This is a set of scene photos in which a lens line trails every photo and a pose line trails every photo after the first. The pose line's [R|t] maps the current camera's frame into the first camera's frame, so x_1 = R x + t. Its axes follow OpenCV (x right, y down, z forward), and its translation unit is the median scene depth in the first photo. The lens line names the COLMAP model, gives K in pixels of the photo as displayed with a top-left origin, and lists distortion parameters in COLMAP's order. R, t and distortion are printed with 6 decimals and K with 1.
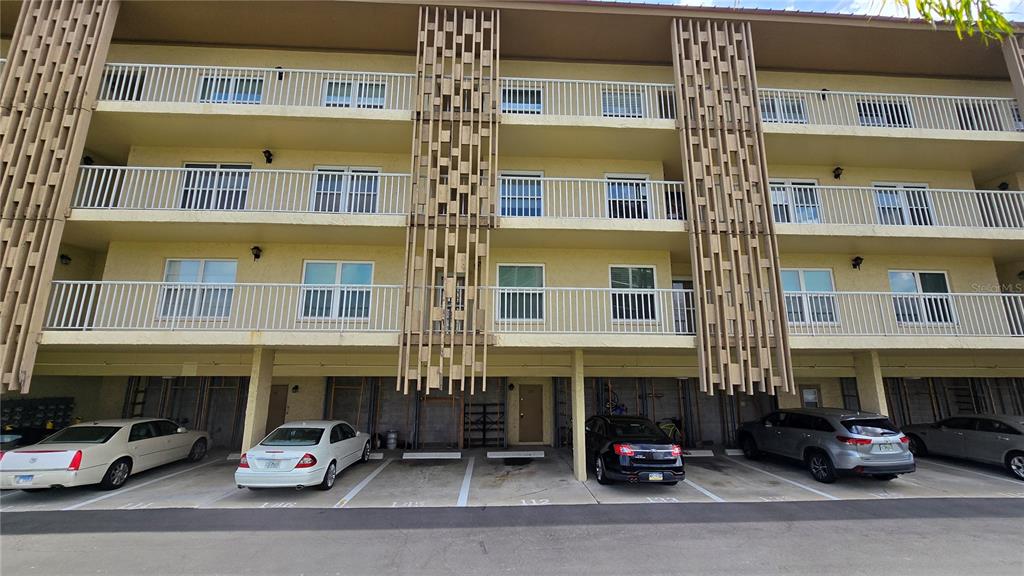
lens RADIAL K [[416.1, 0, 514.3], [0, 416.1, 283.7], [0, 0, 1]] dist [-0.003207, -0.000220]
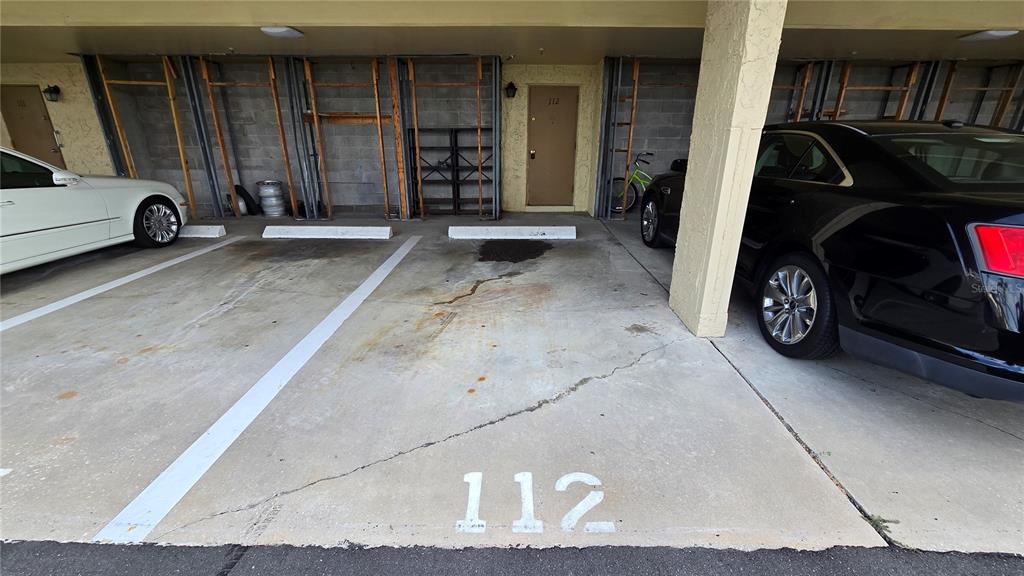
lens RADIAL K [[416.1, 0, 512.0], [0, 416.1, 289.7], [0, 0, 1]] dist [-0.003207, -0.000220]
pose [[0.997661, 0.025835, -0.063286, 0.031247], [0.011847, 0.846471, 0.532302, 0.207261], [0.067322, -0.531807, 0.844185, 0.545140]]
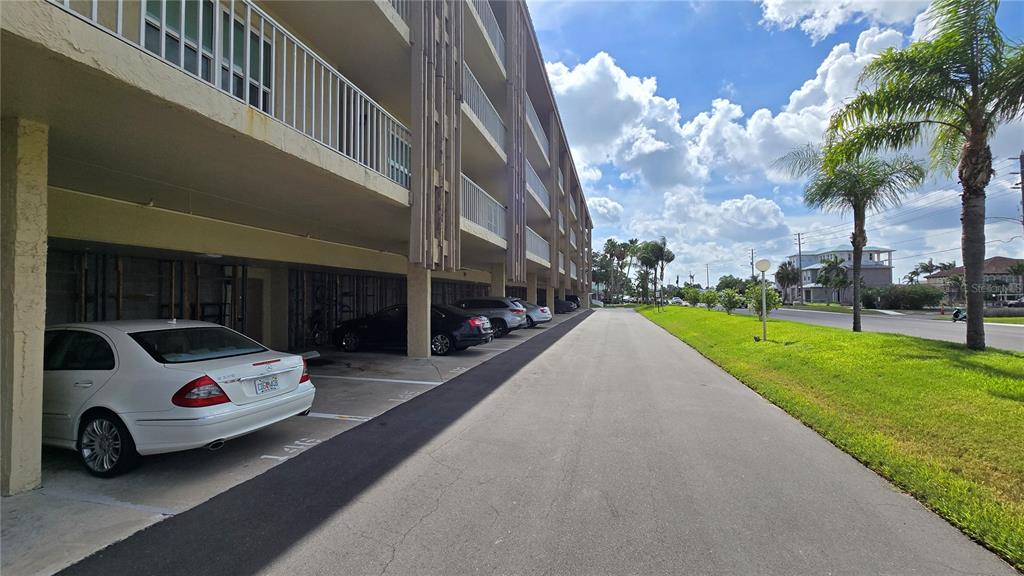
lens RADIAL K [[416.1, 0, 516.7], [0, 416.1, 288.9], [0, 0, 1]] dist [-0.003207, -0.000220]
pose [[0.283288, 0.015217, 0.958914, -0.603692], [-0.202989, 0.978172, 0.044446, 0.139935], [-0.937306, -0.207240, 0.280194, 0.357169]]
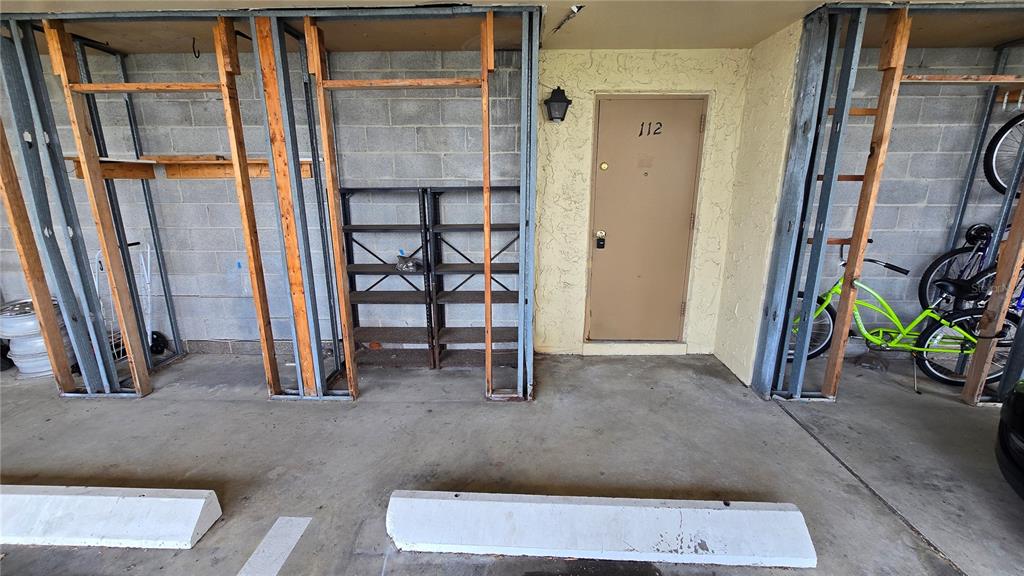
lens RADIAL K [[416.1, 0, 510.4], [0, 416.1, 285.9], [0, 0, 1]] dist [-0.003207, -0.000220]
pose [[0.996271, 0.017831, -0.084421, -0.011615], [0.021313, 0.897240, 0.441028, 0.257382], [0.083610, -0.441182, 0.893514, 0.842147]]
